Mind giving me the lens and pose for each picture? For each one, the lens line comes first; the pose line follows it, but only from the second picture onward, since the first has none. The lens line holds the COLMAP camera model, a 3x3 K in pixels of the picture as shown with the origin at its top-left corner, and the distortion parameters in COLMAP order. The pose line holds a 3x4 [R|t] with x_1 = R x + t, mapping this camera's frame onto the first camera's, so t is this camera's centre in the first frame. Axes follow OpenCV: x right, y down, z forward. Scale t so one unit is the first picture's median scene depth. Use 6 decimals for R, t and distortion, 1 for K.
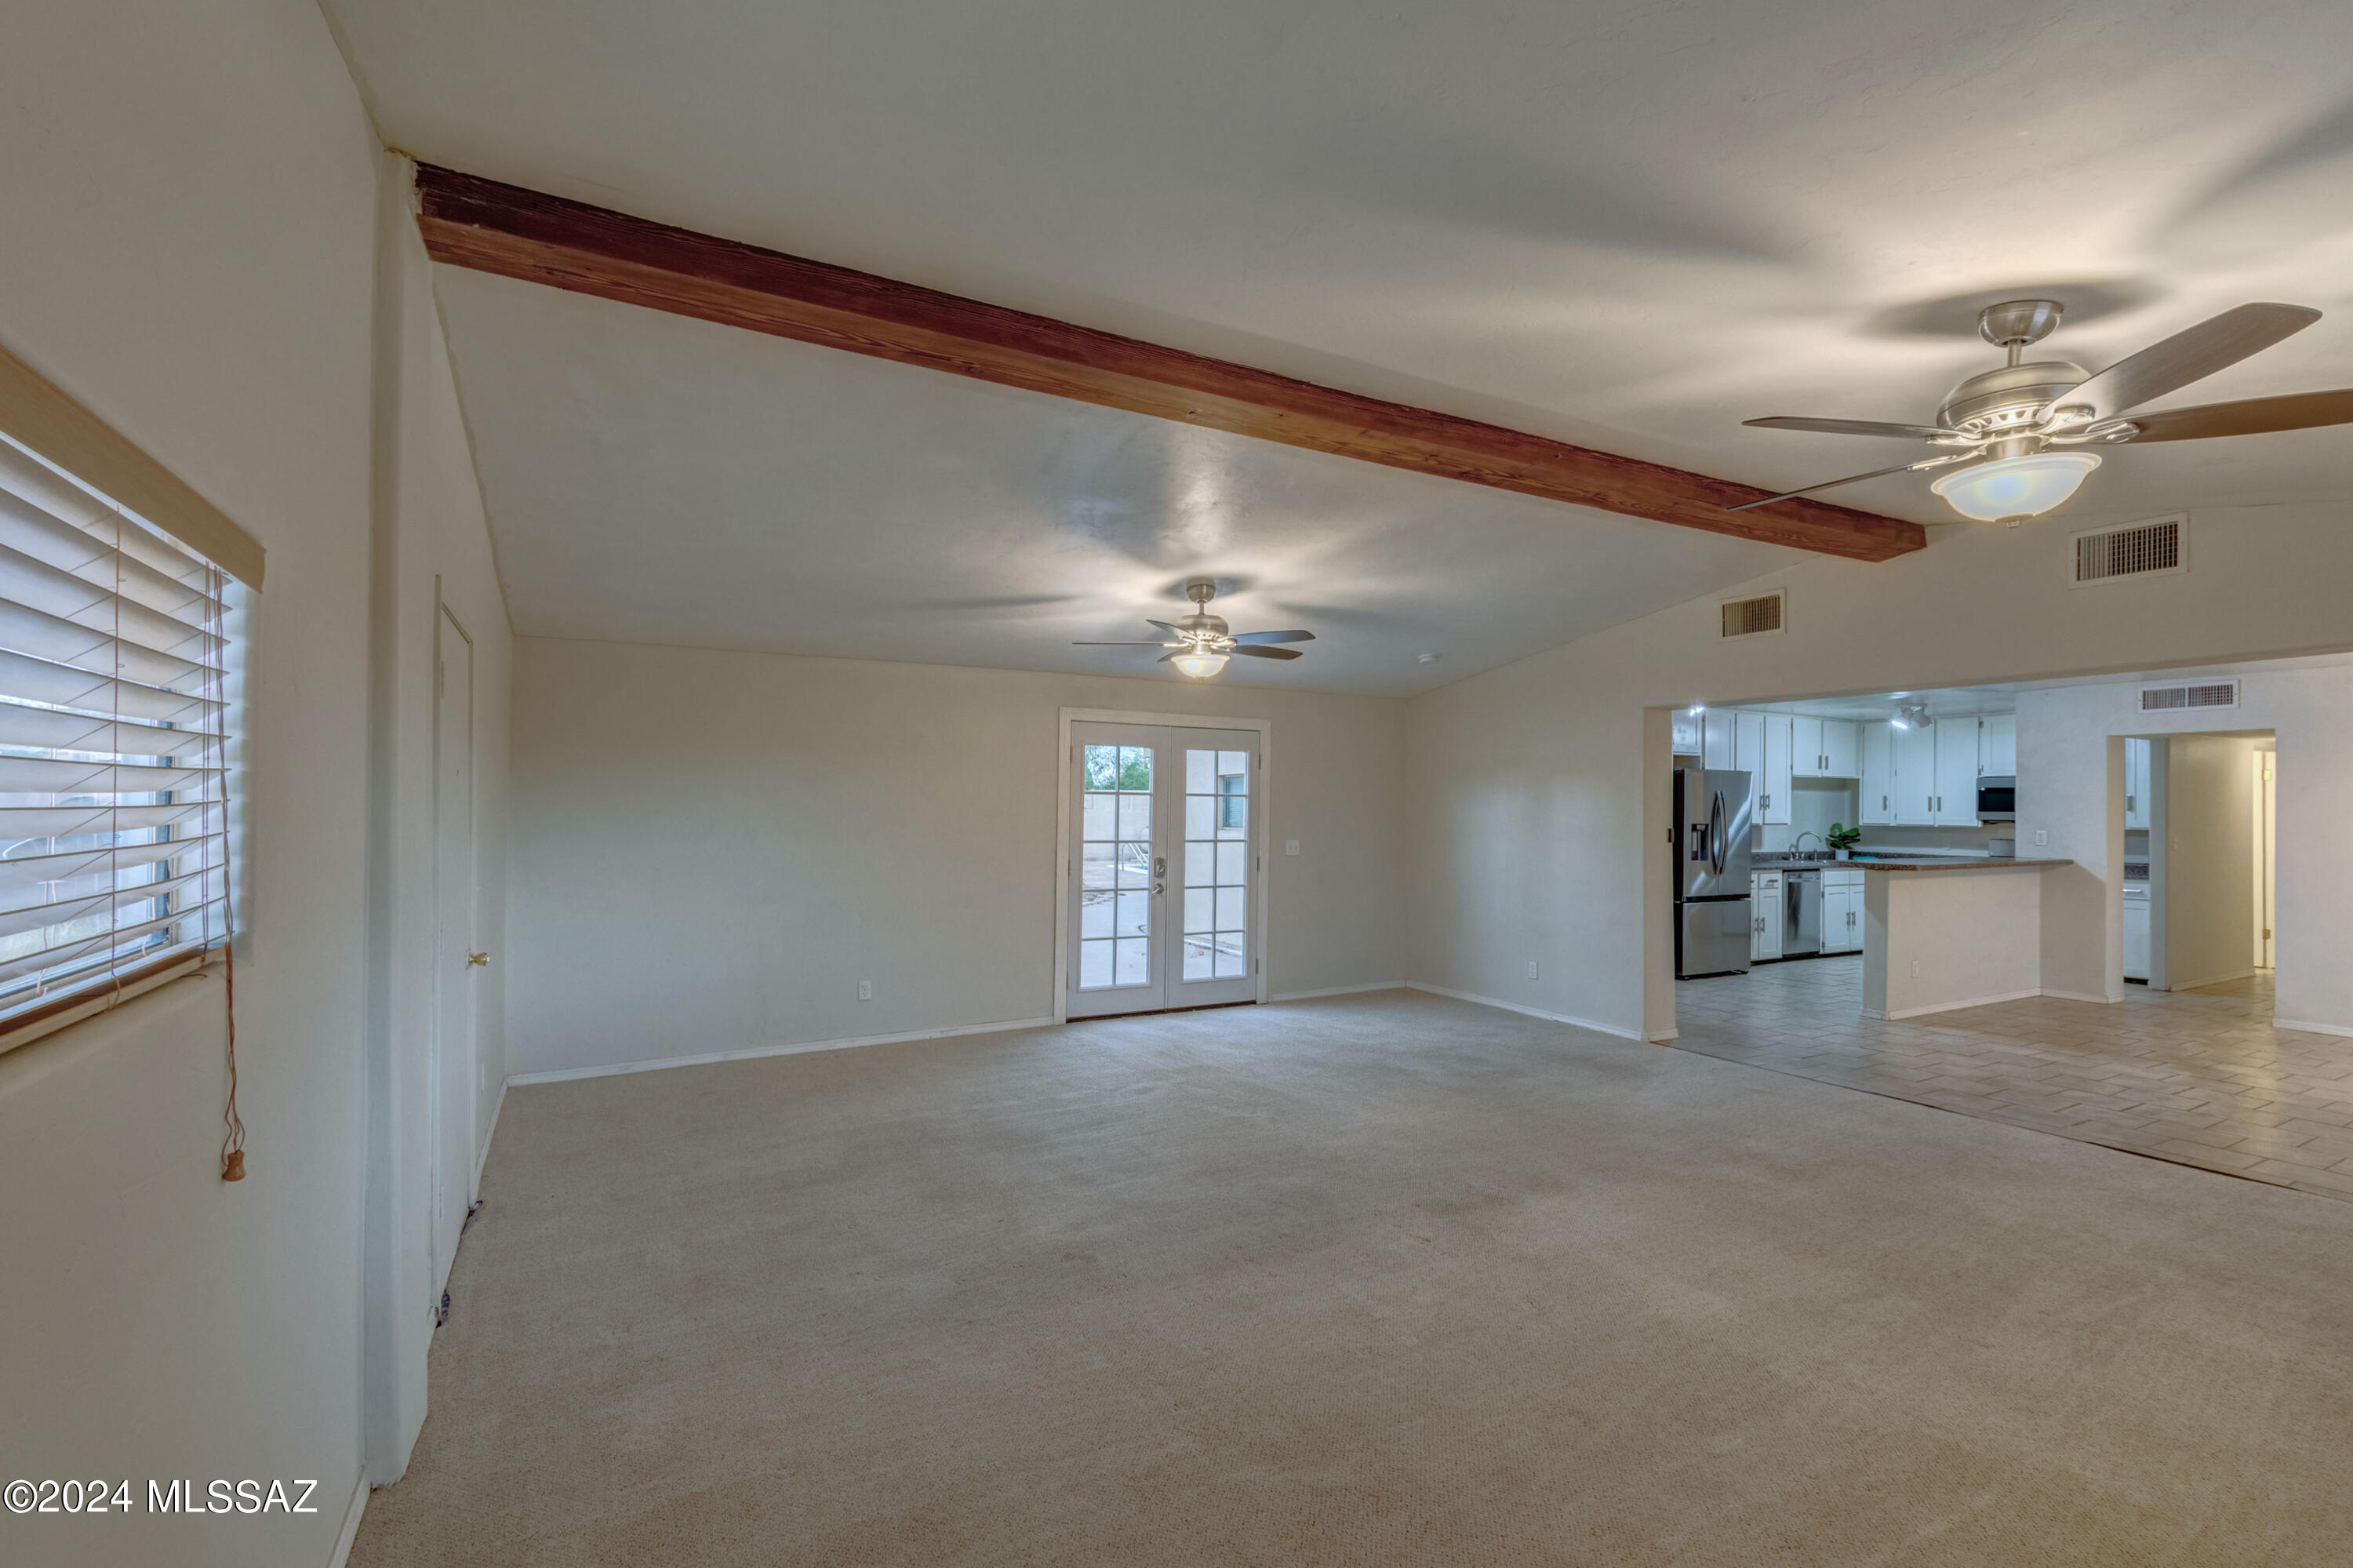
lens RADIAL K [[1055.5, 0, 1209.8], [0, 1055.5, 791.3], [0, 0, 1]] dist [0.002542, -0.000380]
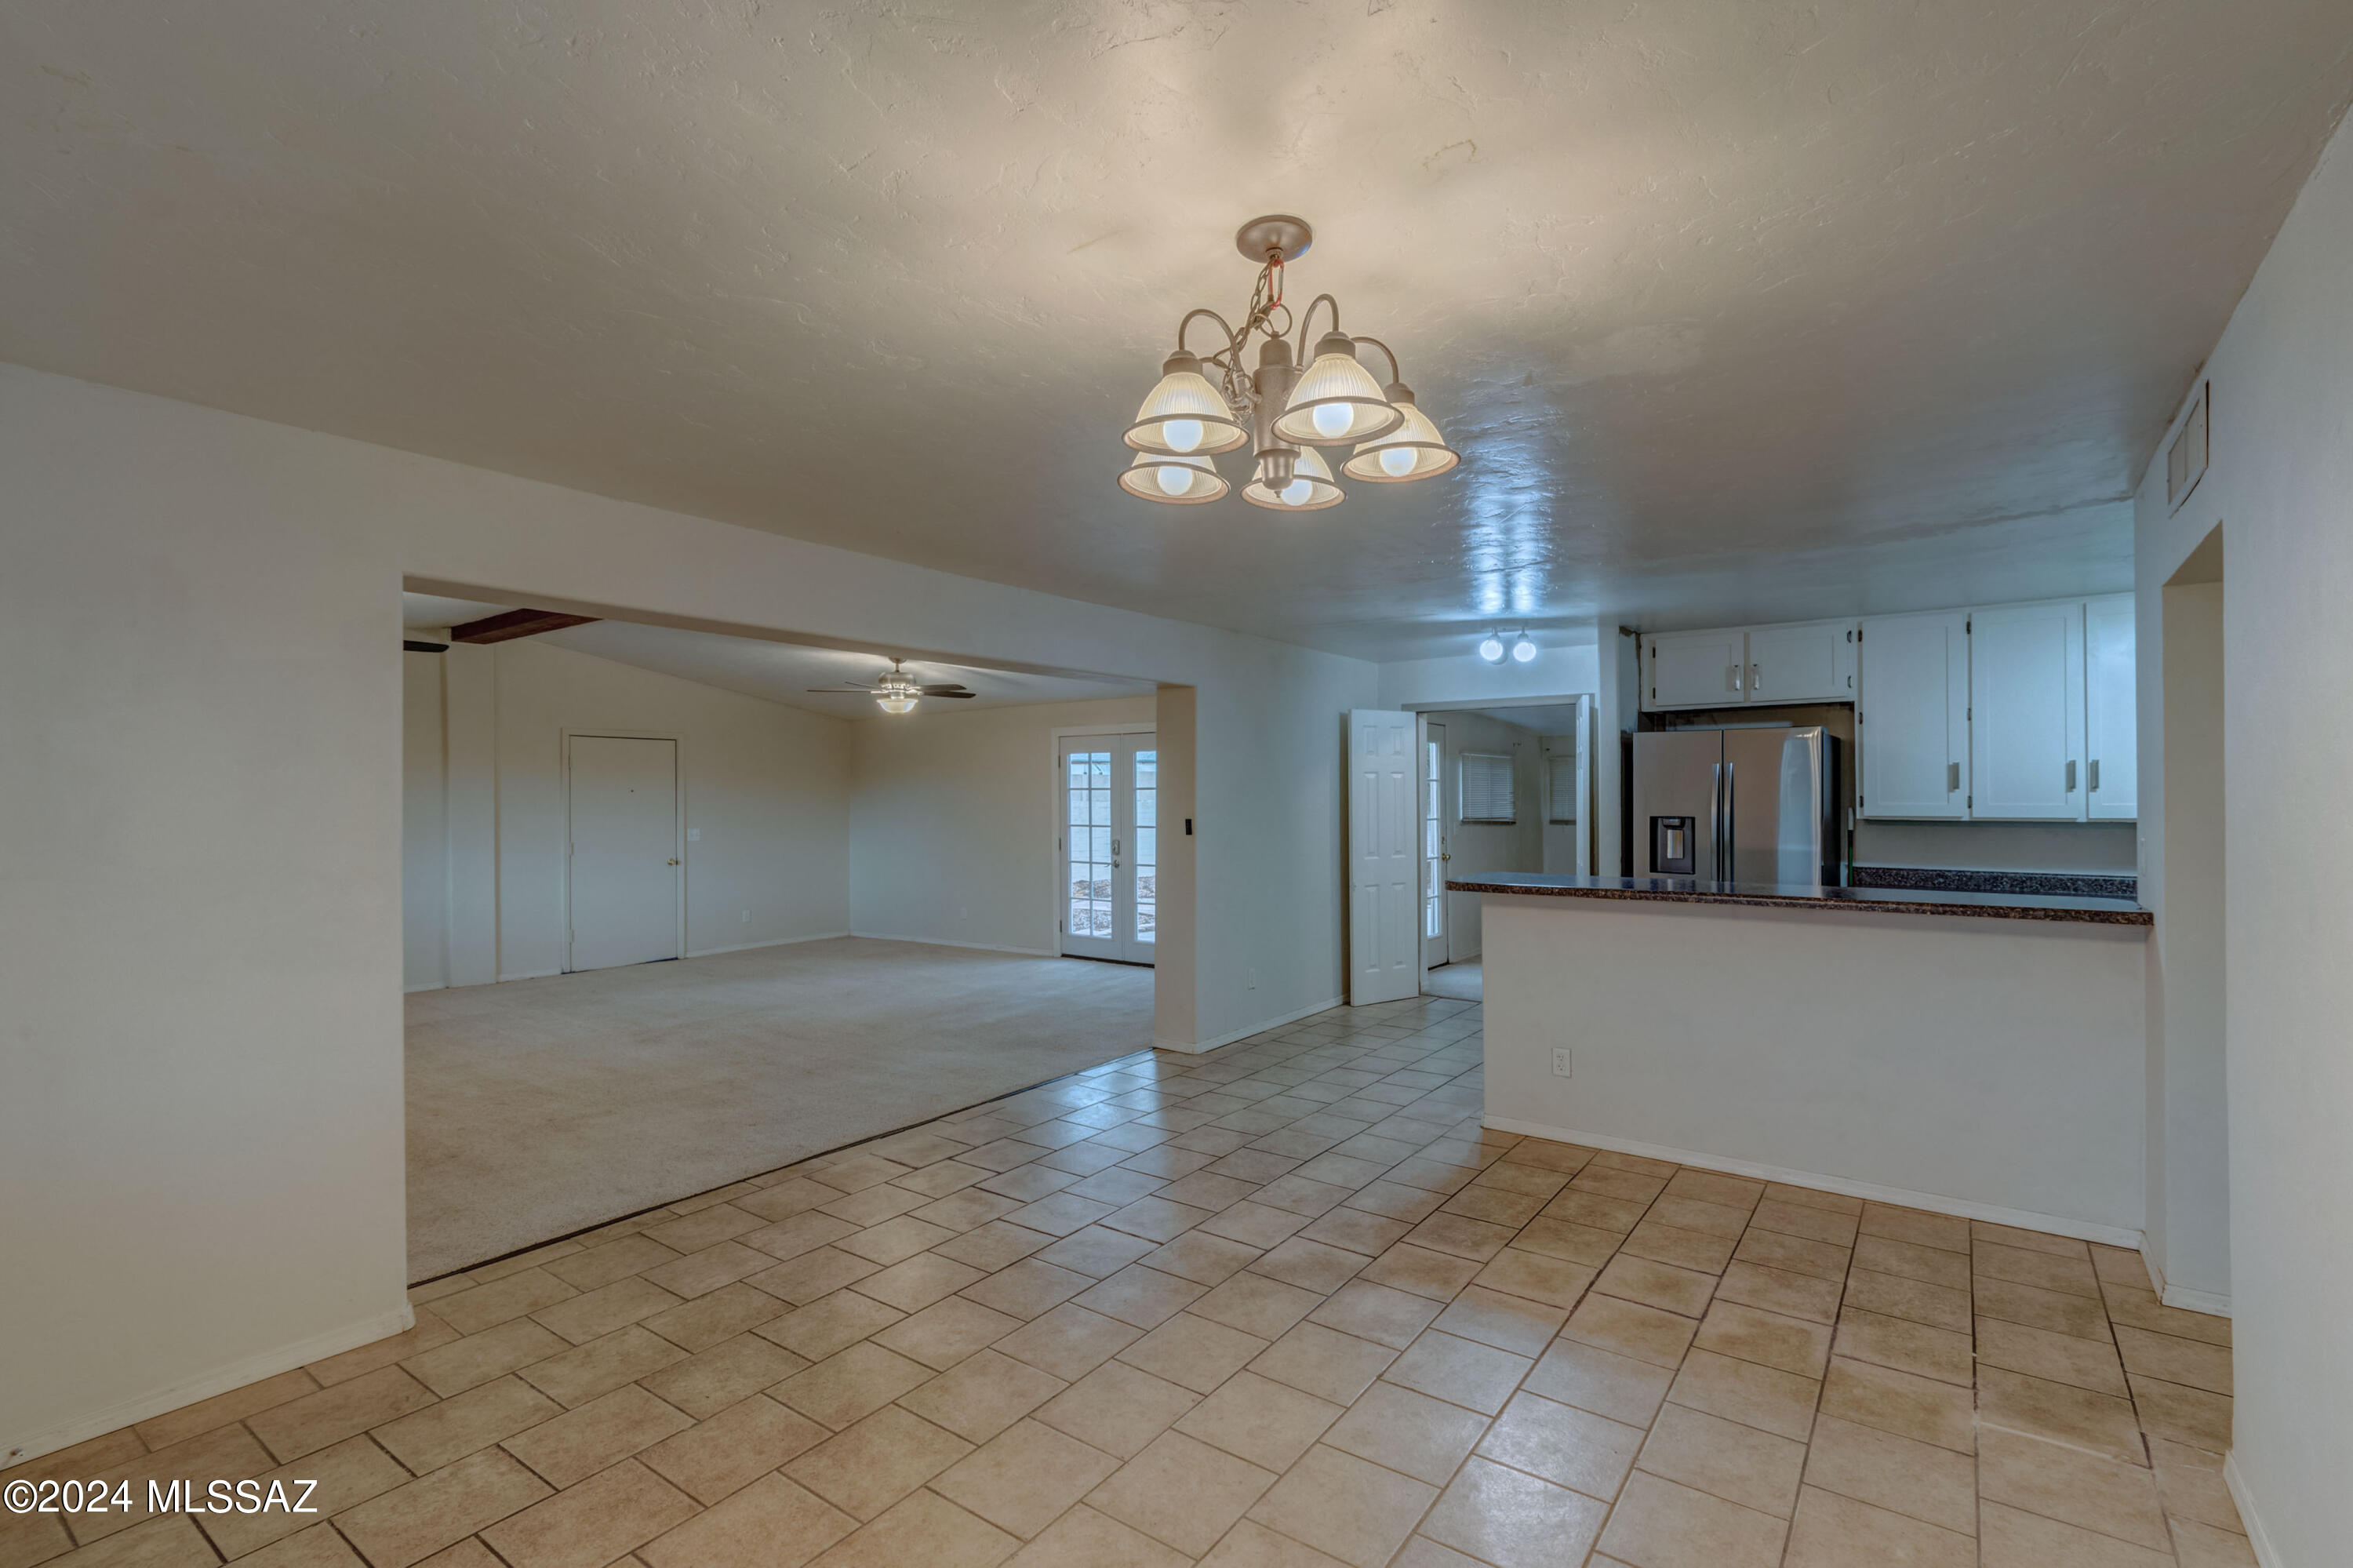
lens RADIAL K [[1055.5, 0, 1197.2], [0, 1055.5, 779.1], [0, 0, 1]] dist [0.002542, -0.000380]
pose [[0.396918, -0.026381, -0.917475, 0.827256], [0.023664, 0.999549, -0.018504, 0.011426], [0.917549, -0.014367, 0.397363, 0.422573]]
